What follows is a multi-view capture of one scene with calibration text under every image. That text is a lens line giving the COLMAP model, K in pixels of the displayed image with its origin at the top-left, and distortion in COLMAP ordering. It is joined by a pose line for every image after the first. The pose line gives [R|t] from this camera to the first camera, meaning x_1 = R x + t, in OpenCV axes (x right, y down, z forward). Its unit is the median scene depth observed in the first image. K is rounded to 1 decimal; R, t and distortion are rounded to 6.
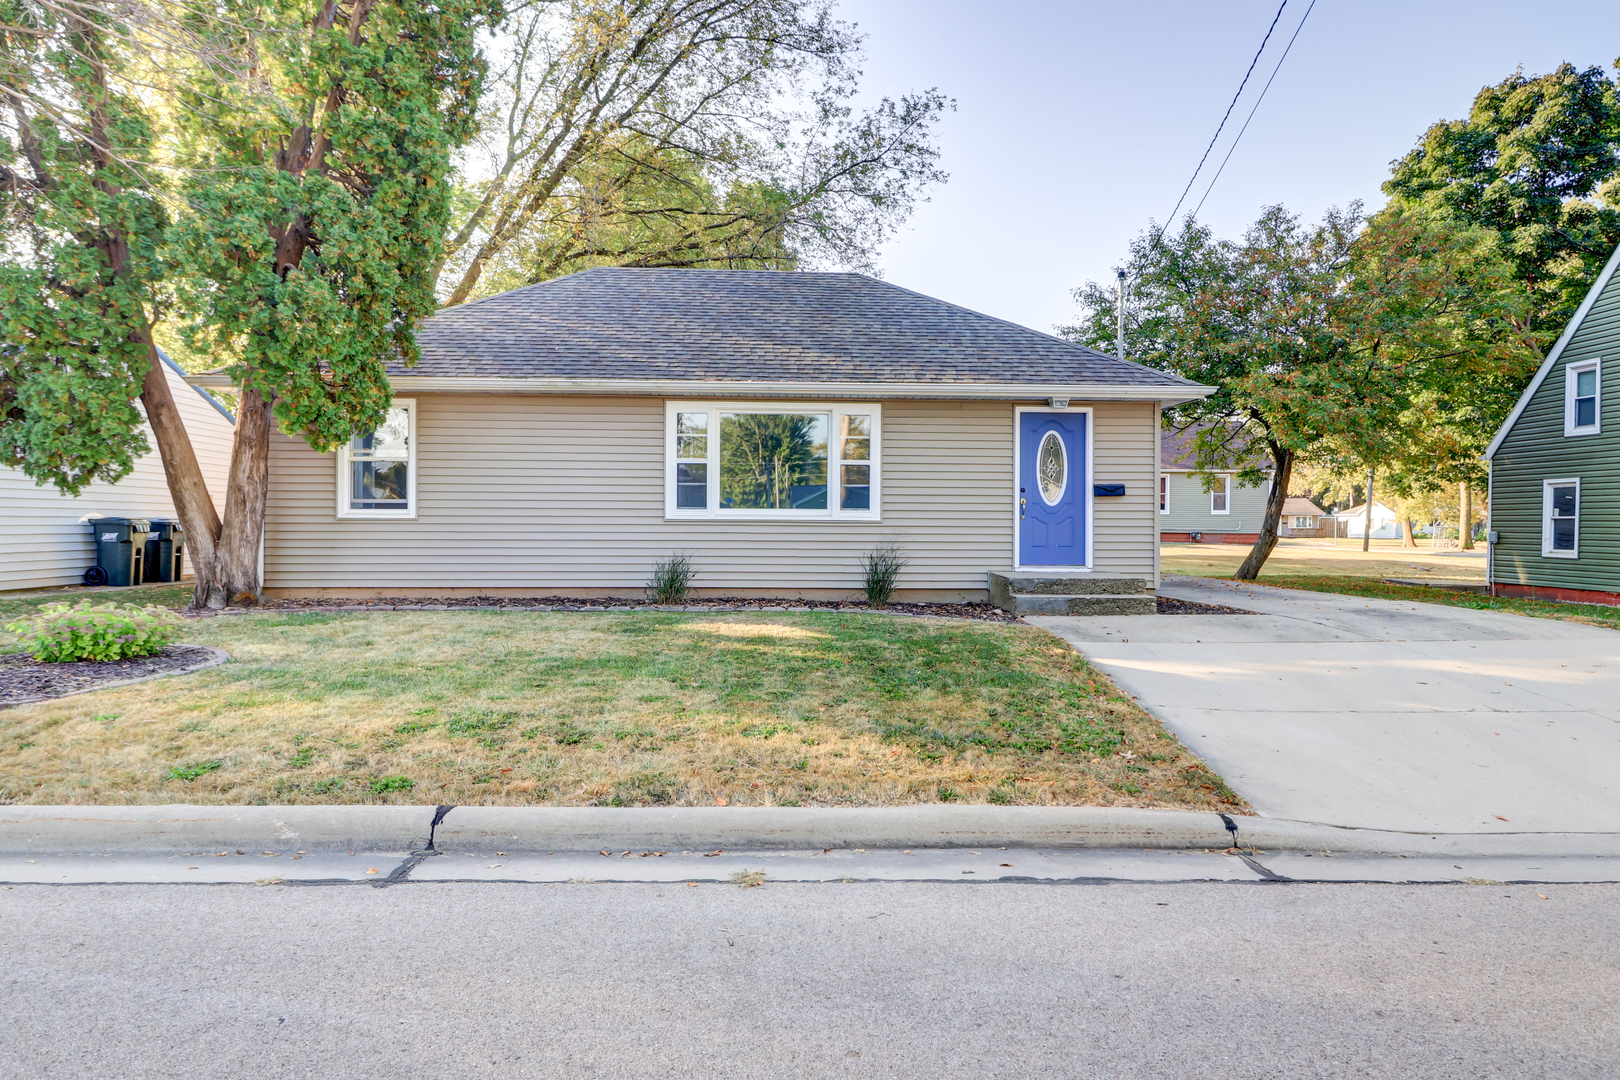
lens RADIAL K [[1010.1, 0, 810.0], [0, 1010.1, 540.0], [0, 0, 1]] dist [-0.001335, 0.000046]
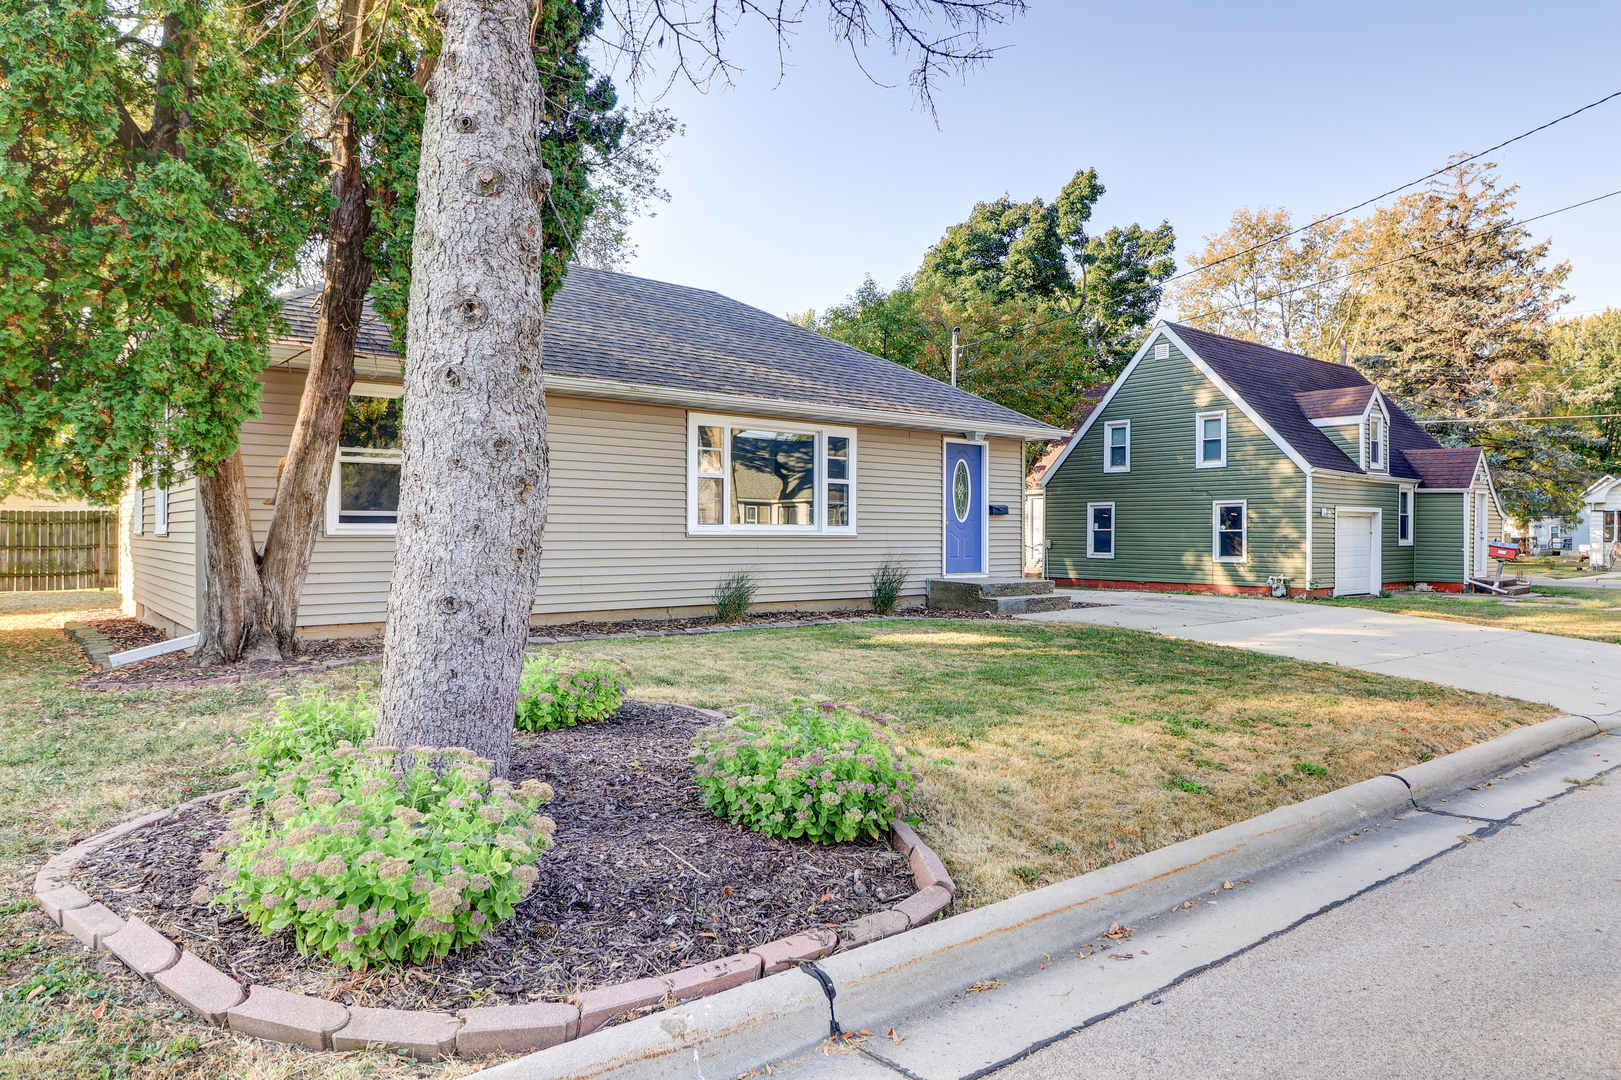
lens RADIAL K [[1010.7, 0, 810.5], [0, 1010.7, 540.0], [0, 0, 1]] dist [-0.001335, 0.000046]
pose [[0.803455, -0.006276, 0.595332, -0.614441], [0.009956, 0.999946, -0.002896, -0.011489], [-0.595282, 0.008254, 0.803474, 0.156791]]
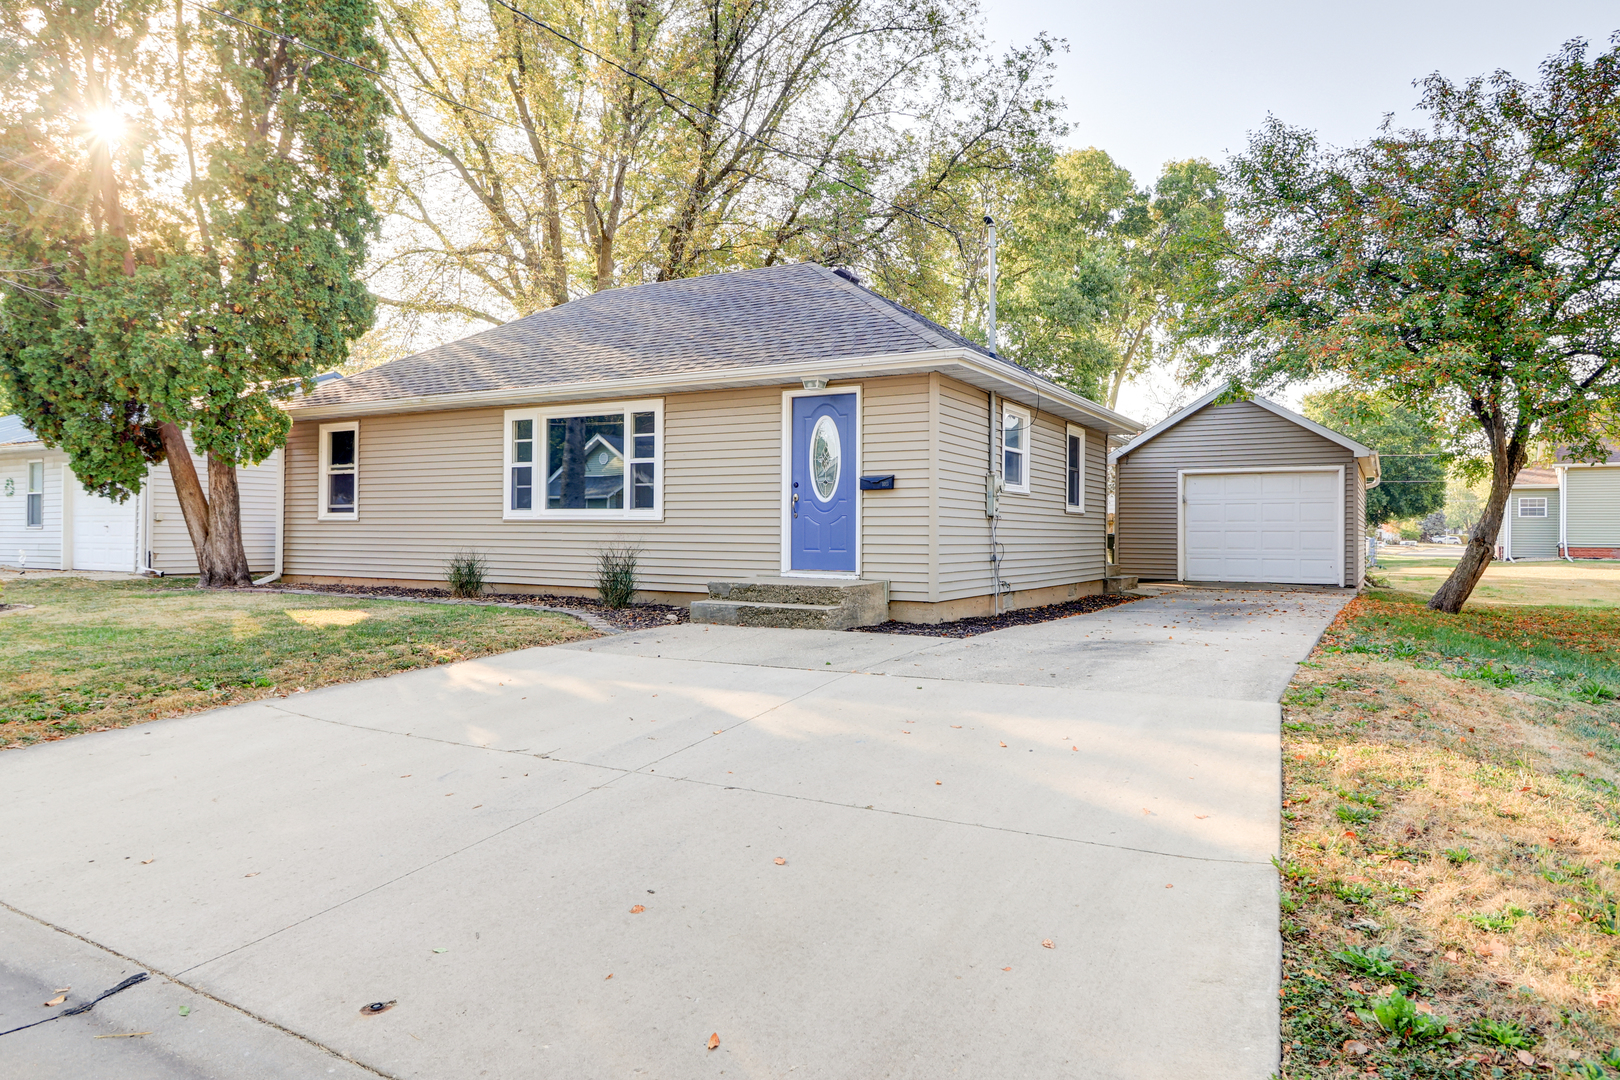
lens RADIAL K [[1010.1, 0, 810.0], [0, 1010.1, 540.0], [0, 0, 1]] dist [-0.001335, 0.000046]
pose [[0.846256, 0.005571, -0.532747, 0.698540], [-0.016518, 0.999739, -0.015784, 0.012266], [0.532520, 0.022157, 0.846127, 0.265366]]
